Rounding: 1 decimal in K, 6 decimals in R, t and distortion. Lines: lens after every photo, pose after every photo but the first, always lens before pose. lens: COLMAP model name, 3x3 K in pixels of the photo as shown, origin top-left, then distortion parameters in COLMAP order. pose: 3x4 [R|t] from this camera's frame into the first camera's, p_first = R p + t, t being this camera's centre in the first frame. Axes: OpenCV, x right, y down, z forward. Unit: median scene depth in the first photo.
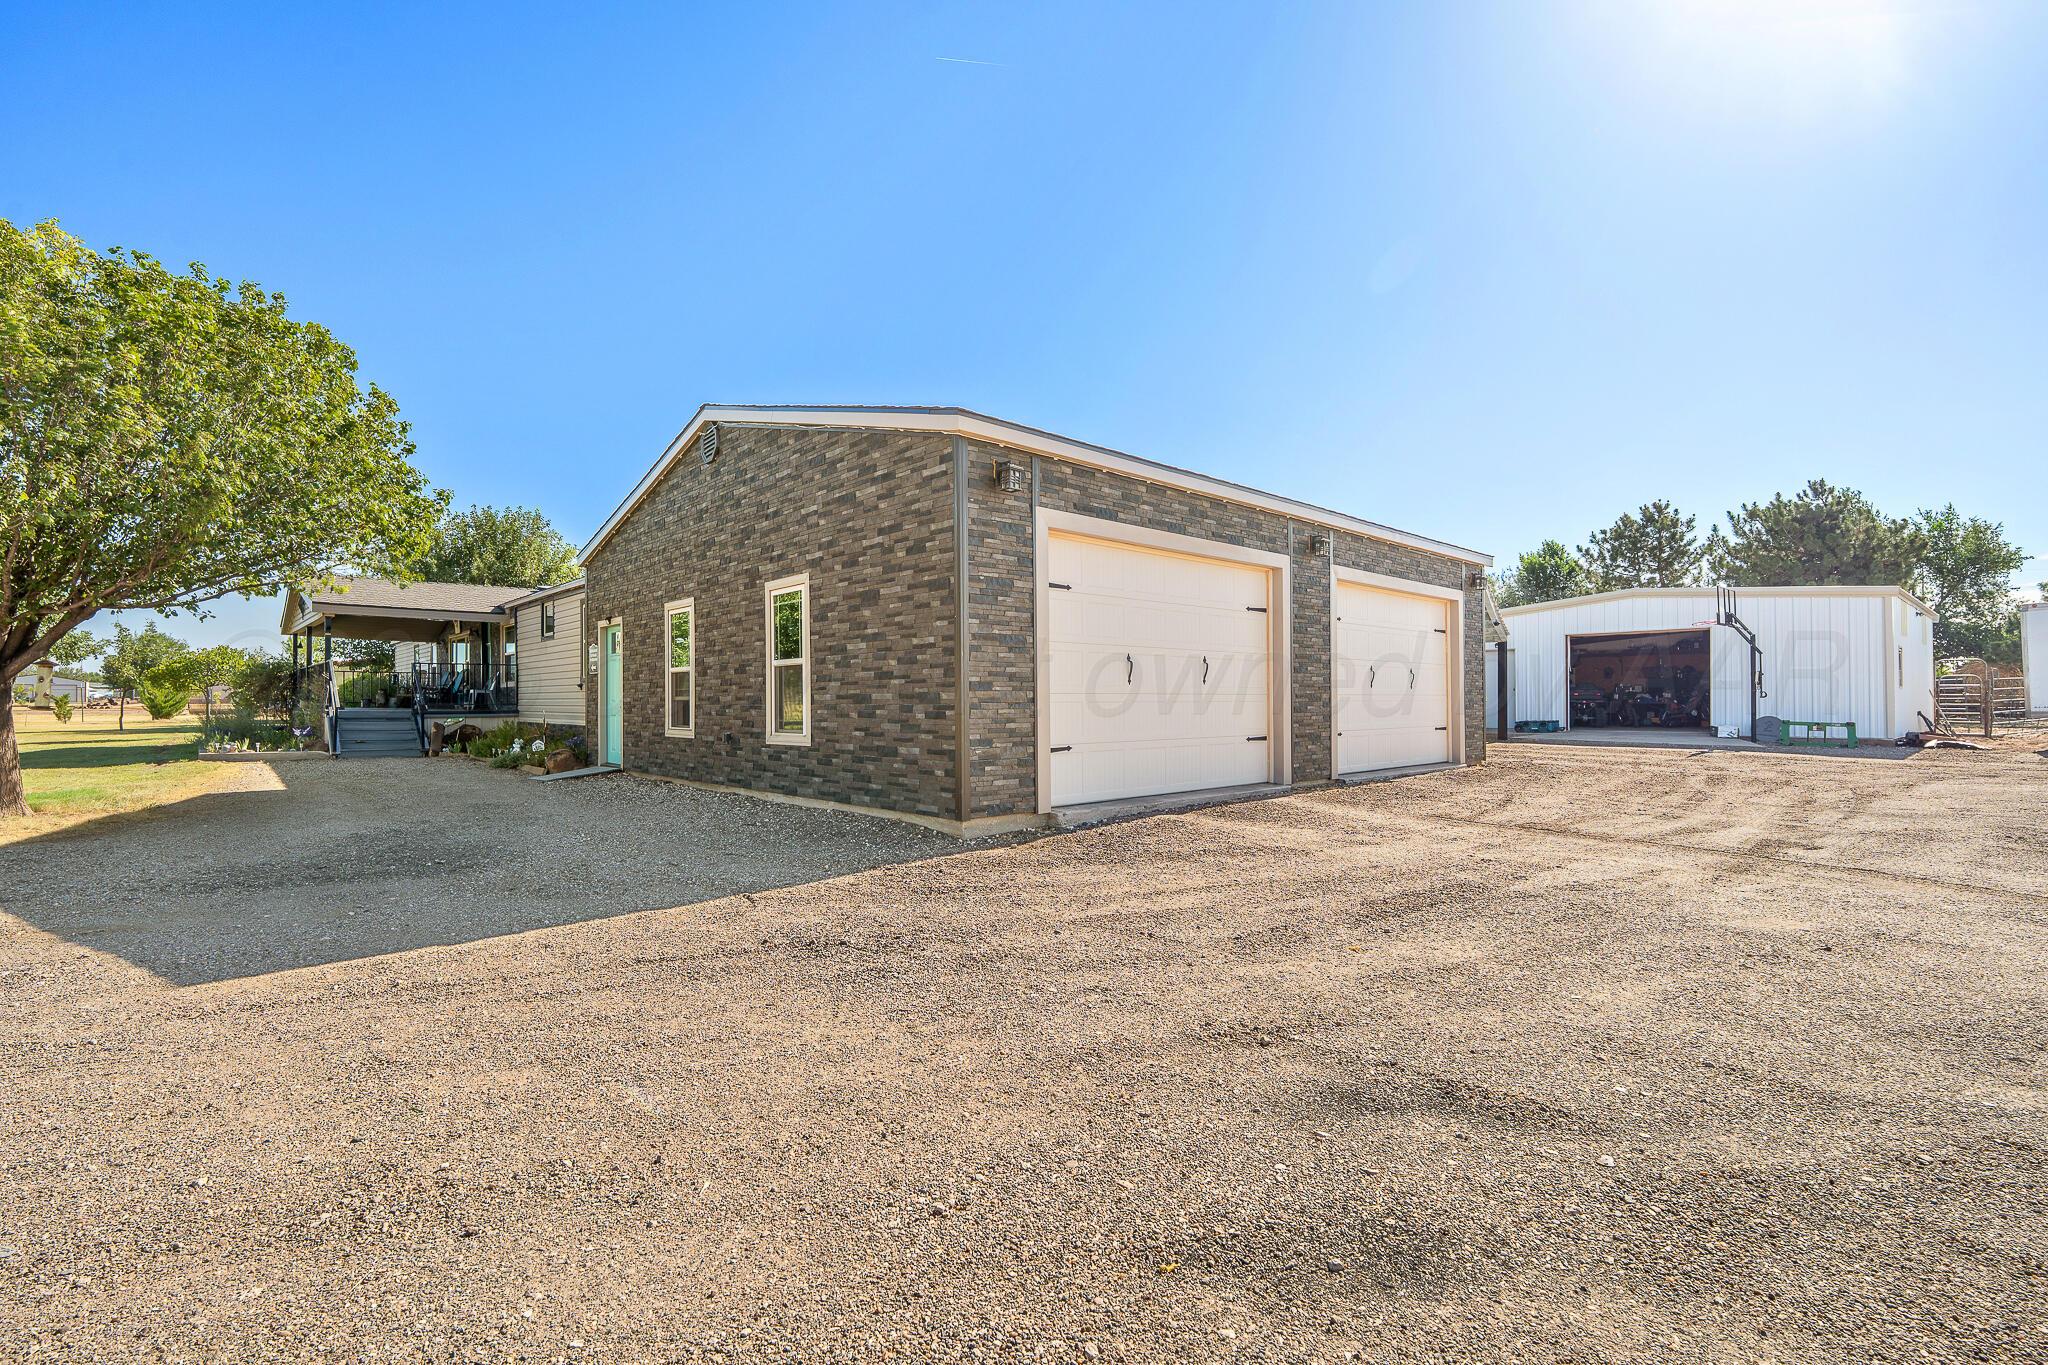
lens RADIAL K [[908.6, 0, 1023.5], [0, 908.6, 692.2], [0, 0, 1]] dist [-0.013432, 0.001877]
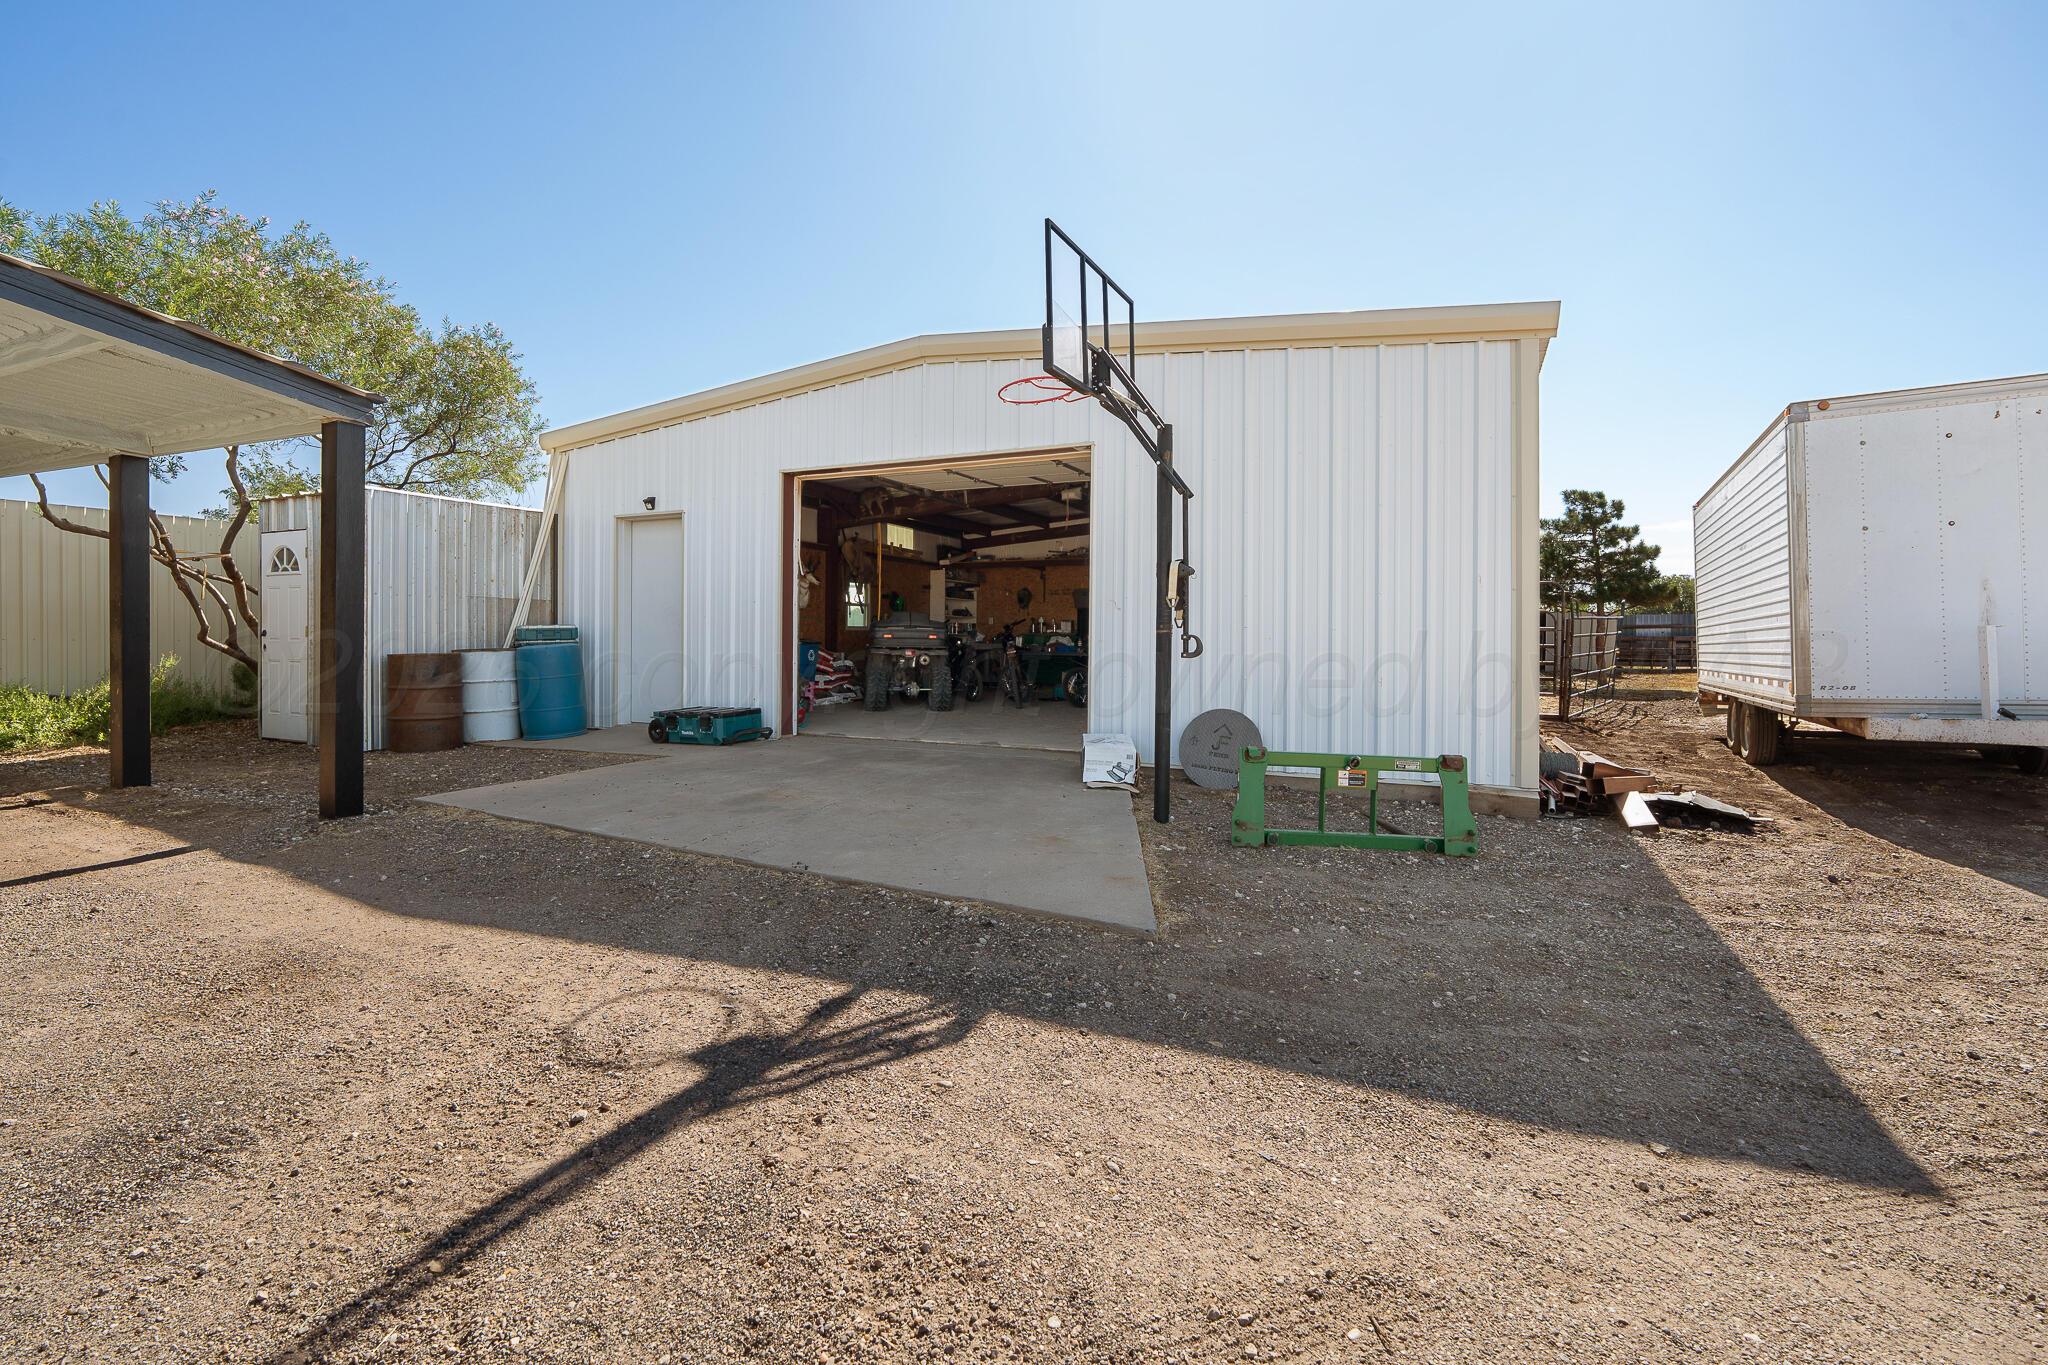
lens RADIAL K [[948.4, 0, 1009.7], [0, 948.4, 646.7], [0, 0, 1]] dist [-0.001464, 0.000022]
pose [[0.915510, 0.004417, 0.402270, 1.183008], [-0.011745, 0.999807, 0.015752, -0.001343], [-0.402123, -0.019146, 0.915385, 1.370744]]
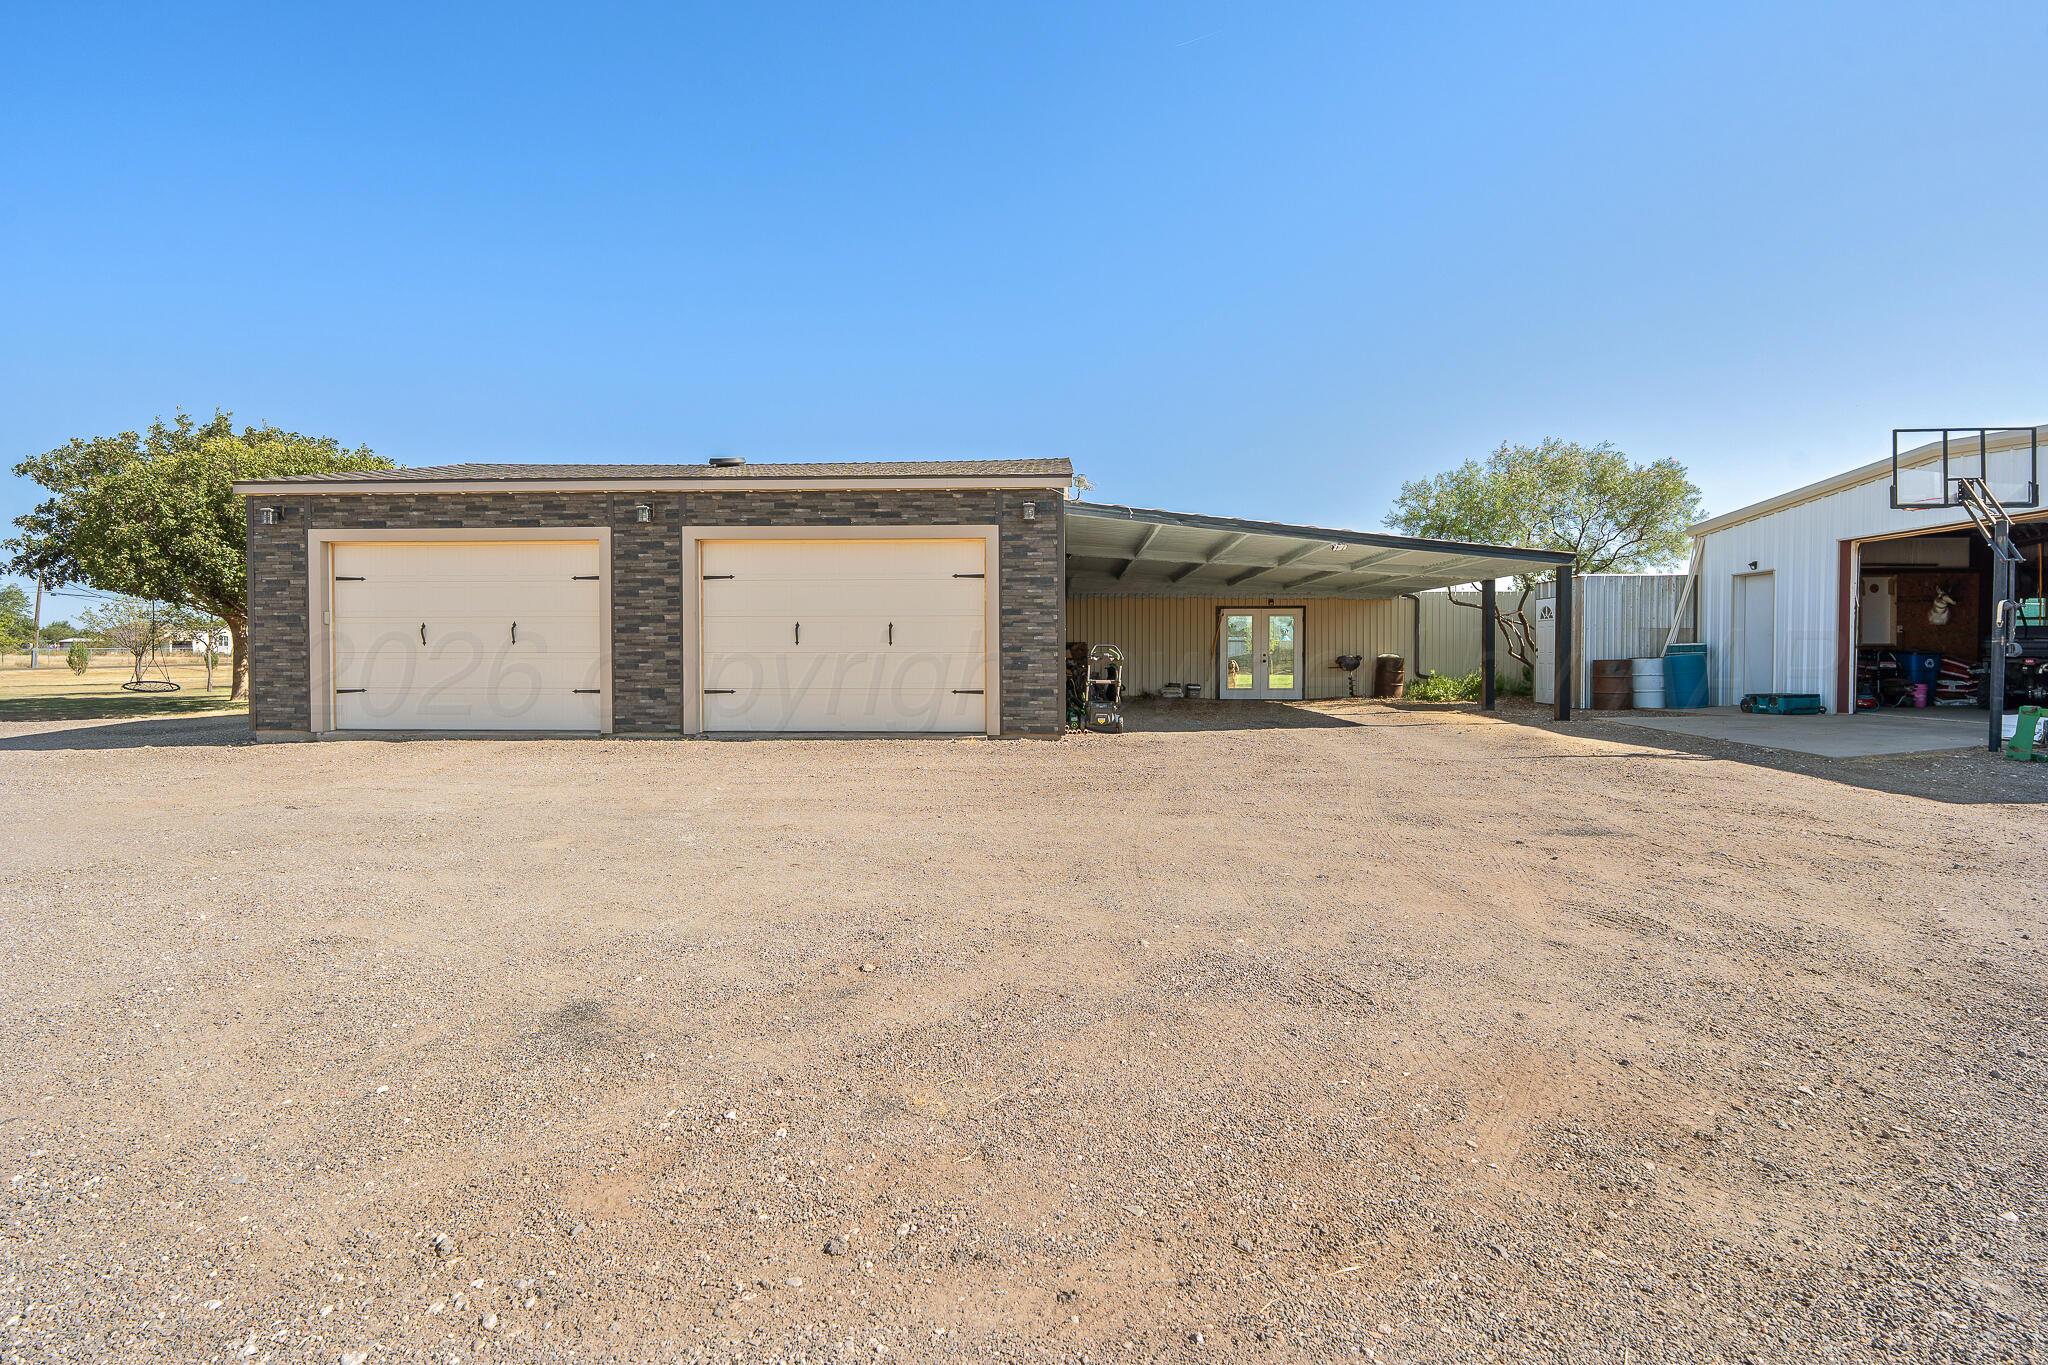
lens RADIAL K [[908.8, 0, 1016.5], [0, 908.8, 669.7], [0, 0, 1]] dist [-0.016916, 0.003665]
pose [[0.708880, 0.013285, -0.705204, 1.409416], [0.005209, 0.999697, 0.024069, -0.000453], [0.705310, -0.020735, 0.708596, 0.561051]]
